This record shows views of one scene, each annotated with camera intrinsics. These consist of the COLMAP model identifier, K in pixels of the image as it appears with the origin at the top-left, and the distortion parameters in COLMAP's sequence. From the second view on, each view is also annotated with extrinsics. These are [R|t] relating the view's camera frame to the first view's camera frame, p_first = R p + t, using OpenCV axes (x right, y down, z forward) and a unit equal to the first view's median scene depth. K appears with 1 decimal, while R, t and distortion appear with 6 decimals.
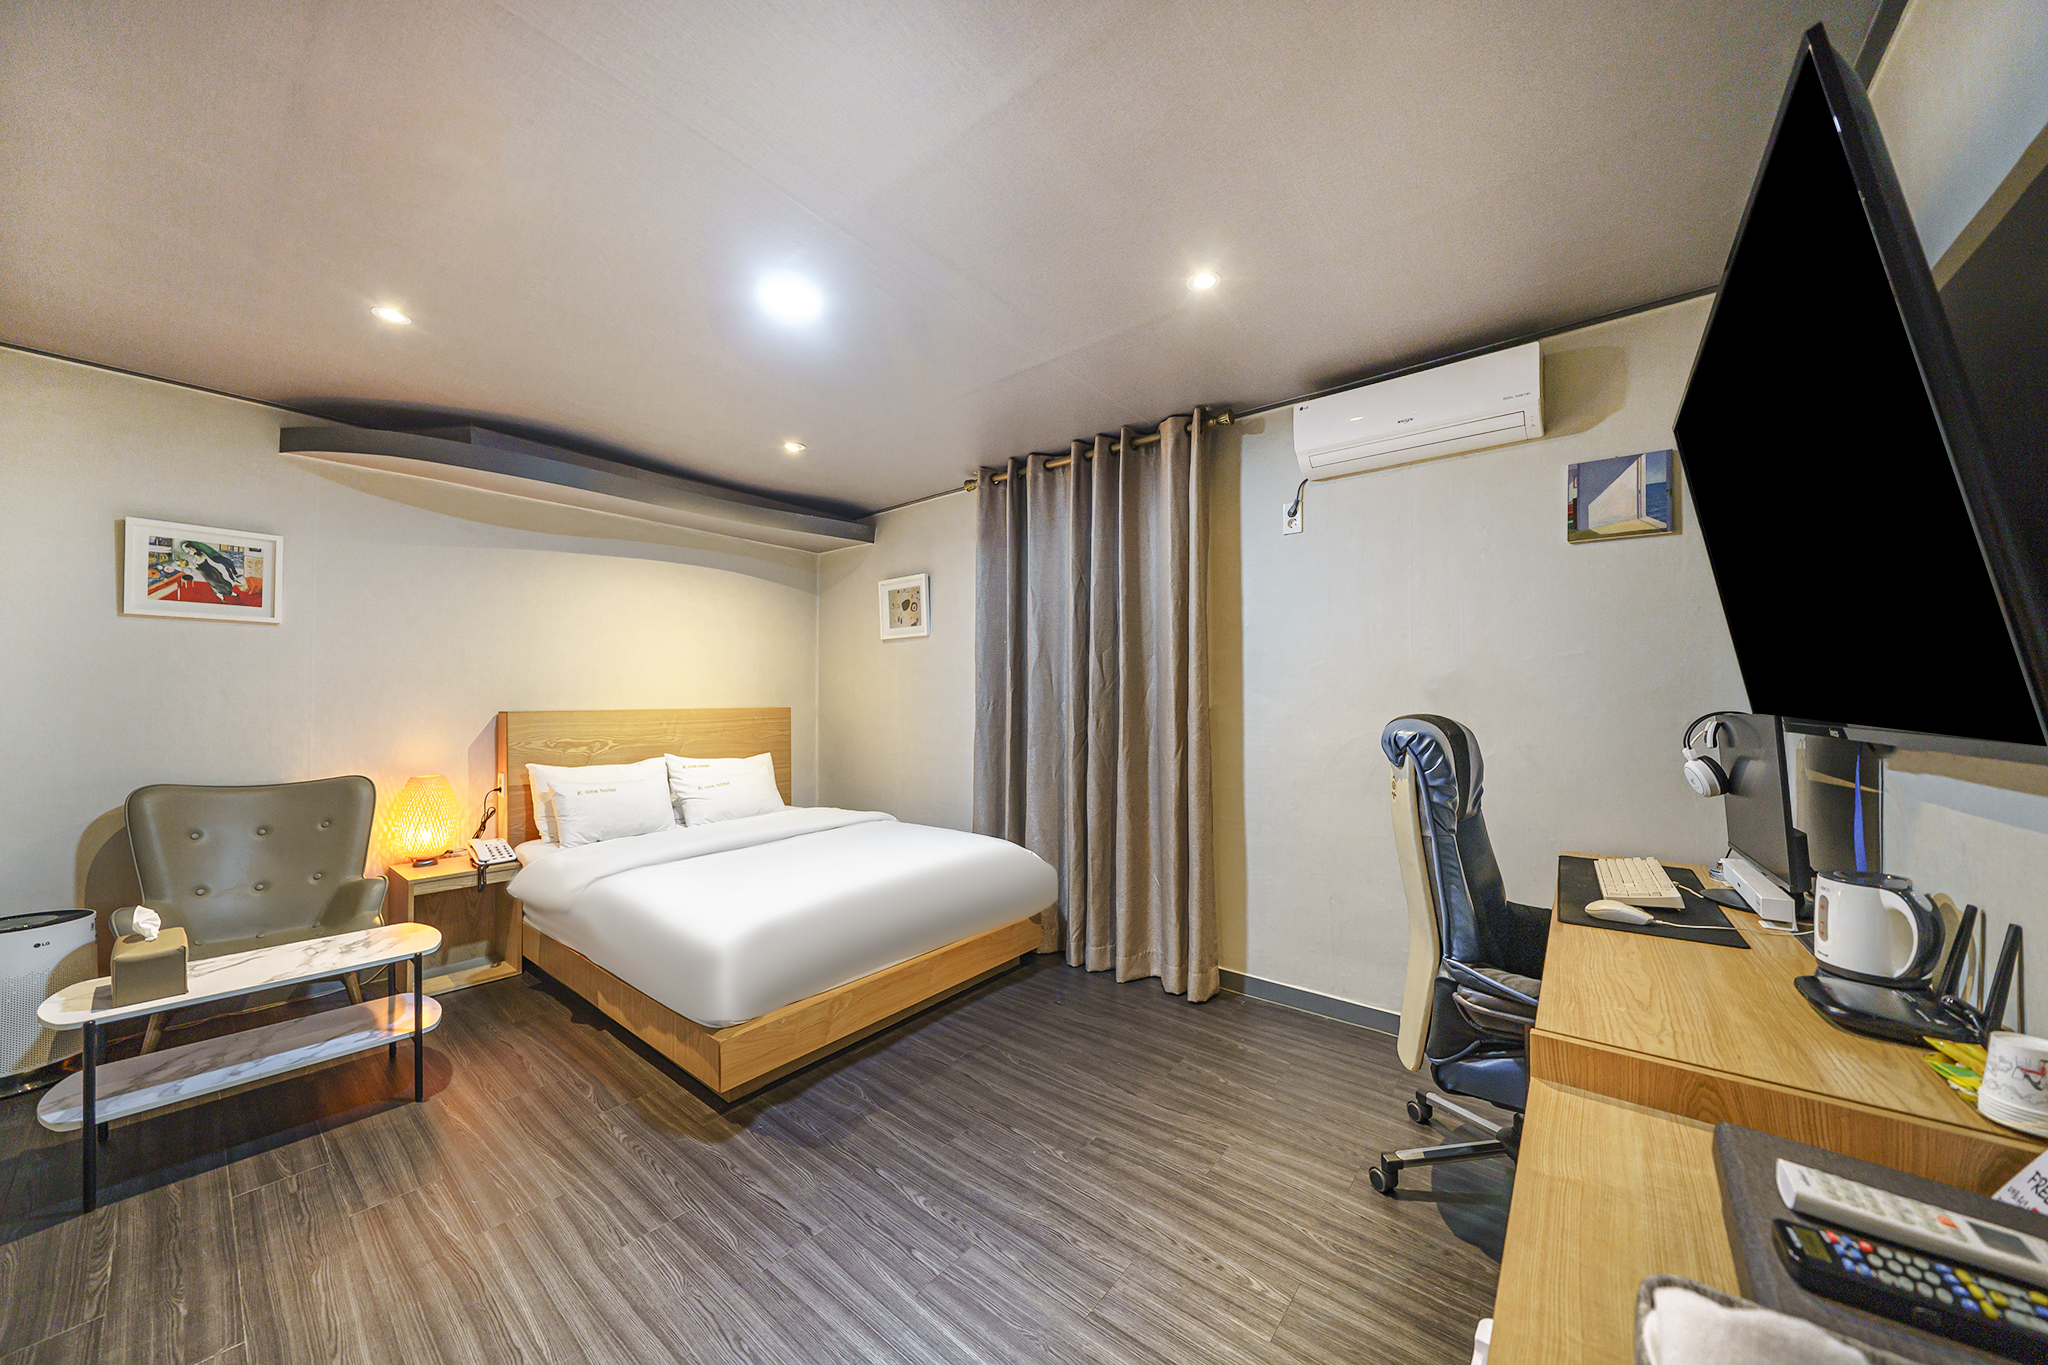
lens RADIAL K [[694.4, 0, 1026.8], [0, 694.4, 691.4], [0, 0, 1]] dist [-0.009433, 0.000017]
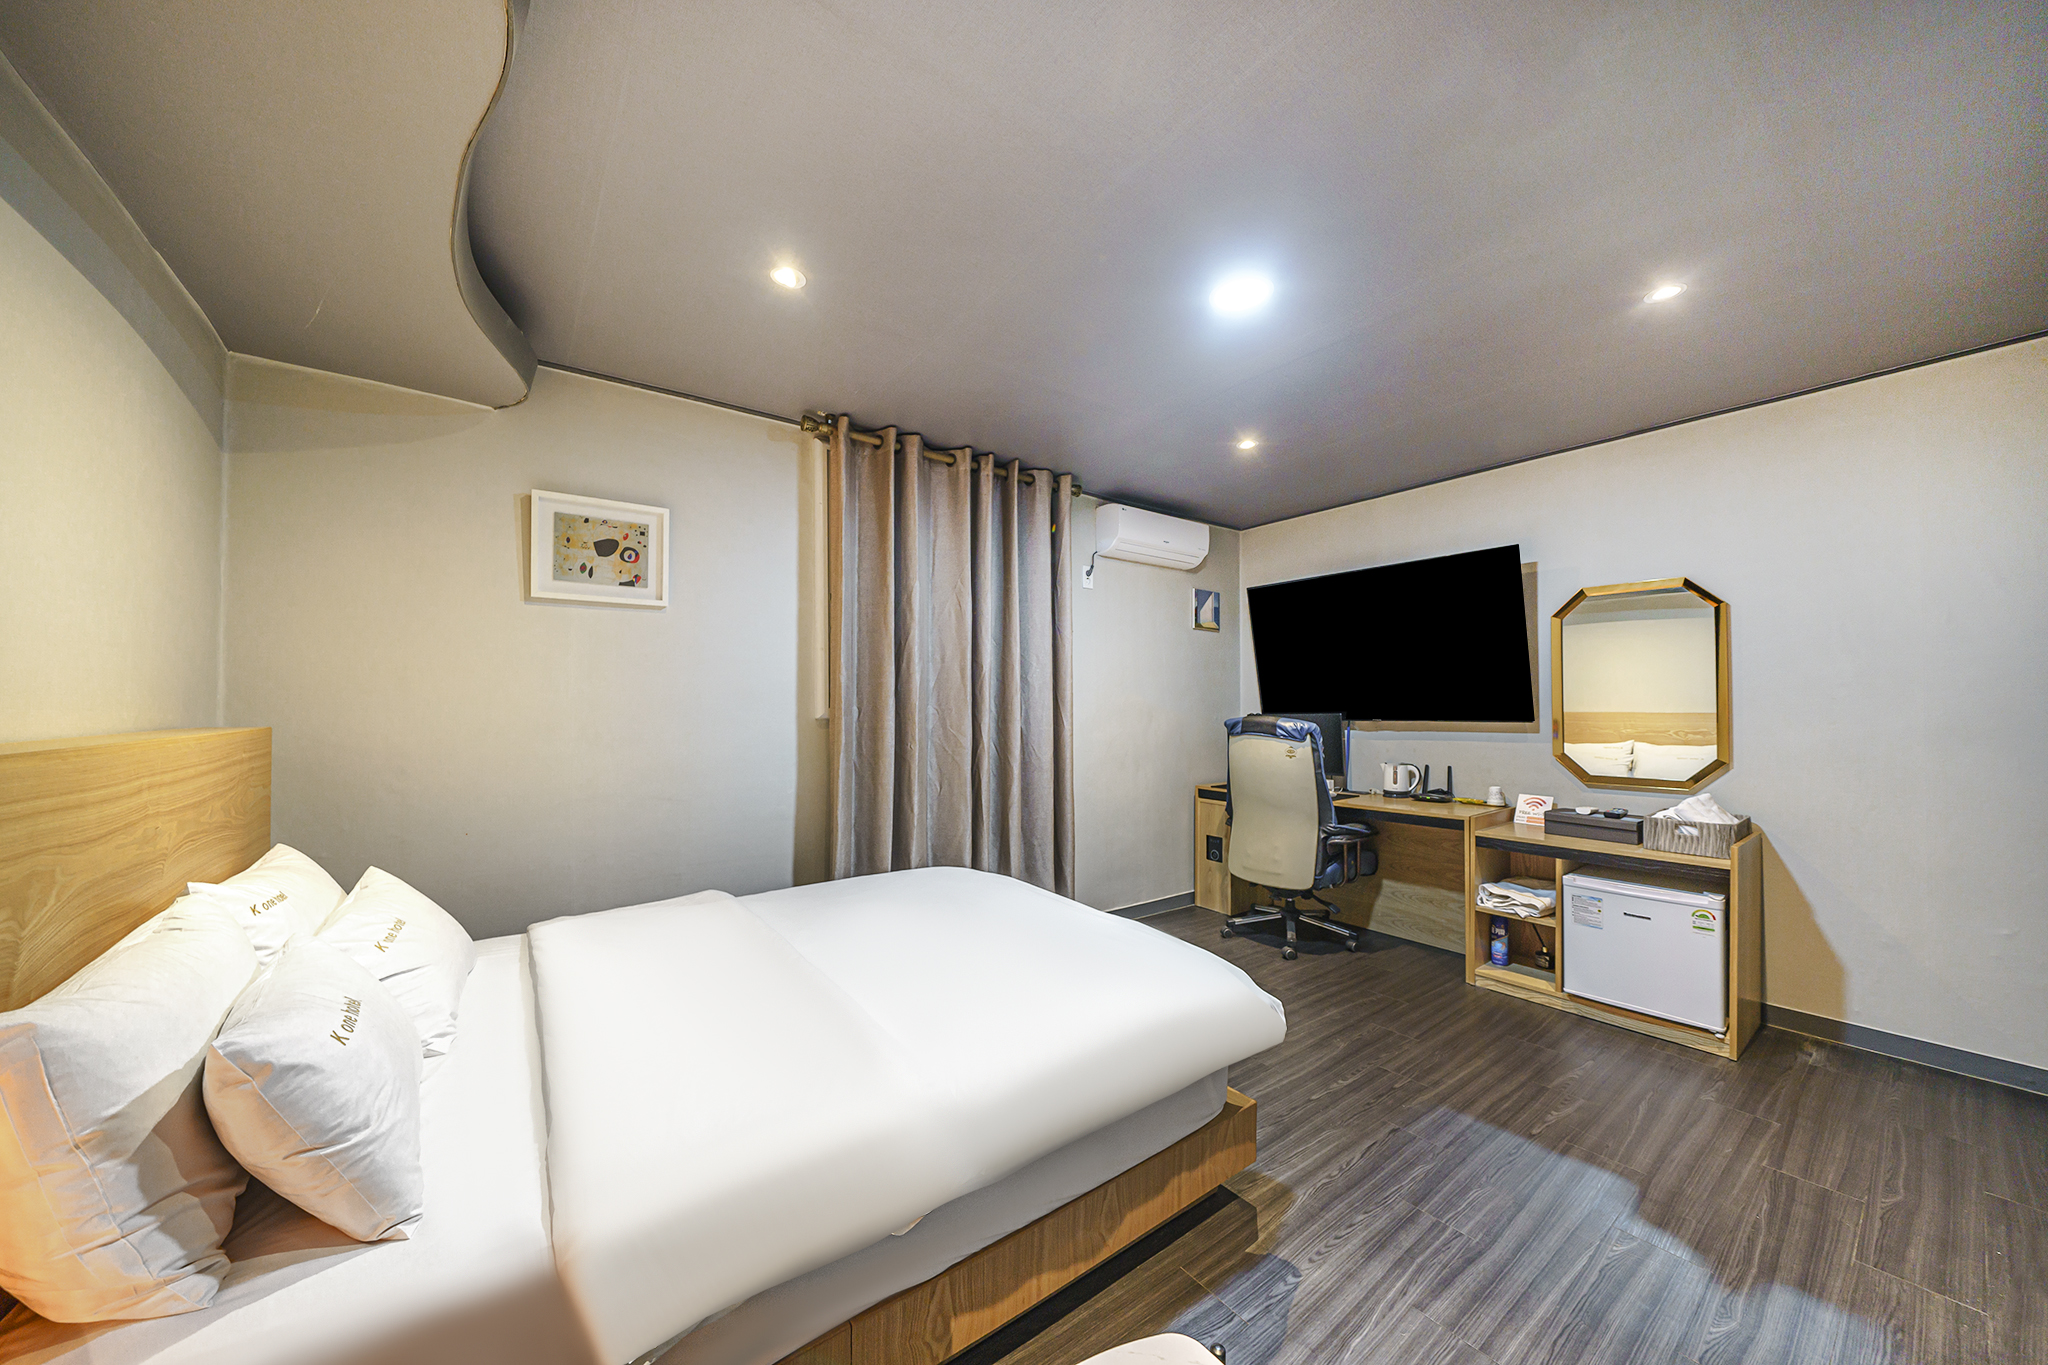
lens RADIAL K [[694.4, 0, 1026.8], [0, 694.4, 691.4], [0, 0, 1]] dist [-0.009433, 0.000017]
pose [[0.256690, 0.024068, 0.966194, -1.042038], [-0.012554, 0.999689, -0.021567, 0.010231], [-0.966412, -0.006594, 0.256912, 0.804340]]
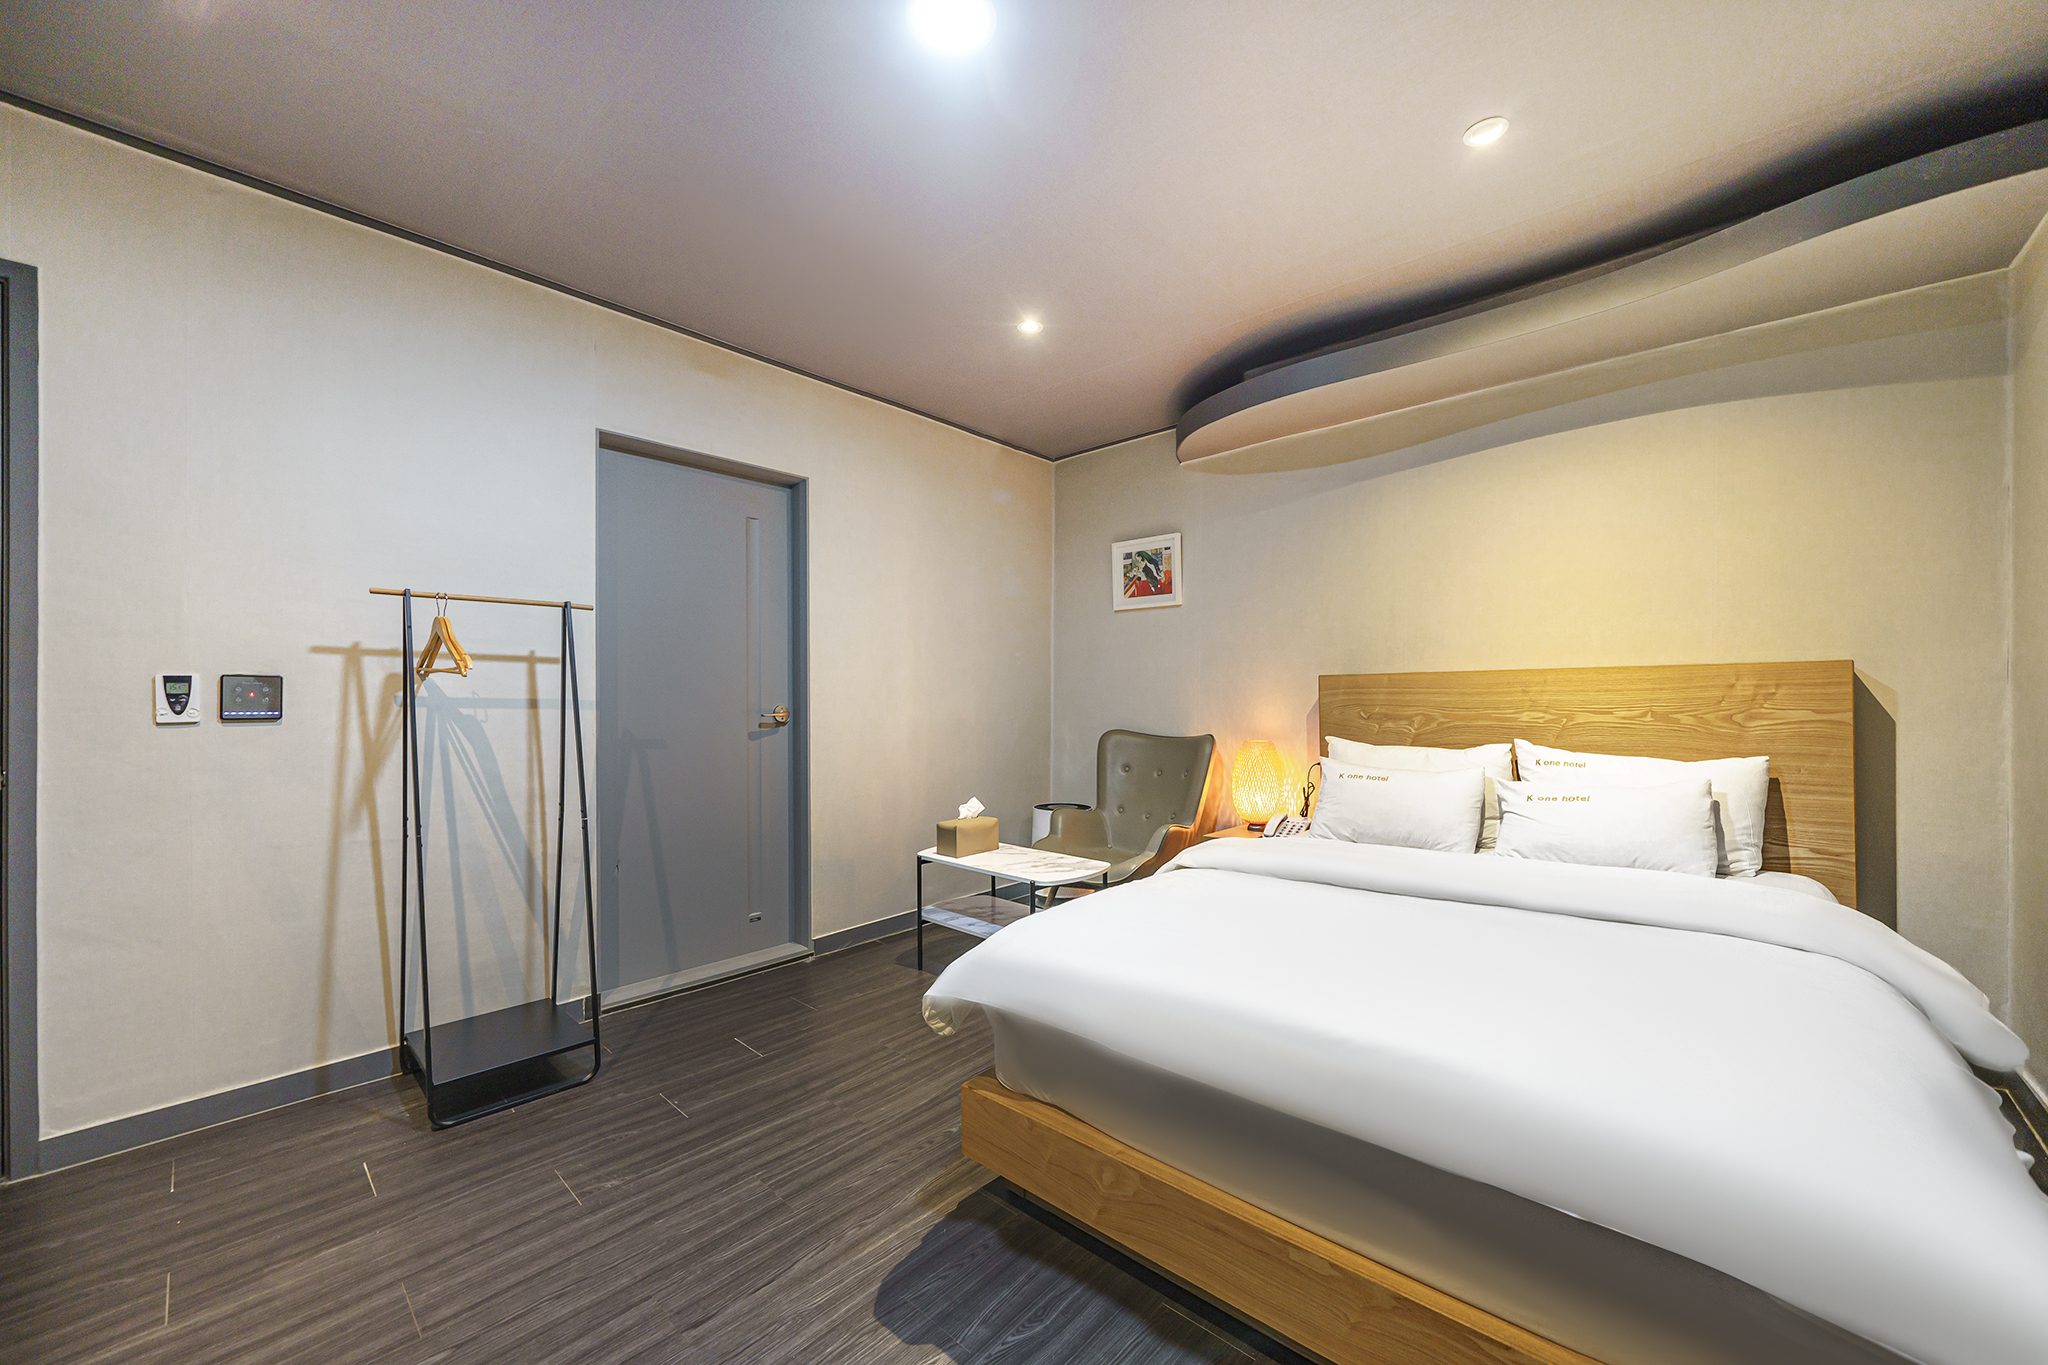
lens RADIAL K [[766.0, 0, 1023.5], [0, 766.0, 692.7], [0, 0, 1]] dist [-0.000388, 0.000054]
pose [[-0.060404, -0.004053, -0.998166, 0.298779], [0.019284, 0.999800, -0.005226, 0.062368], [0.997988, -0.019565, -0.060314, 0.856913]]
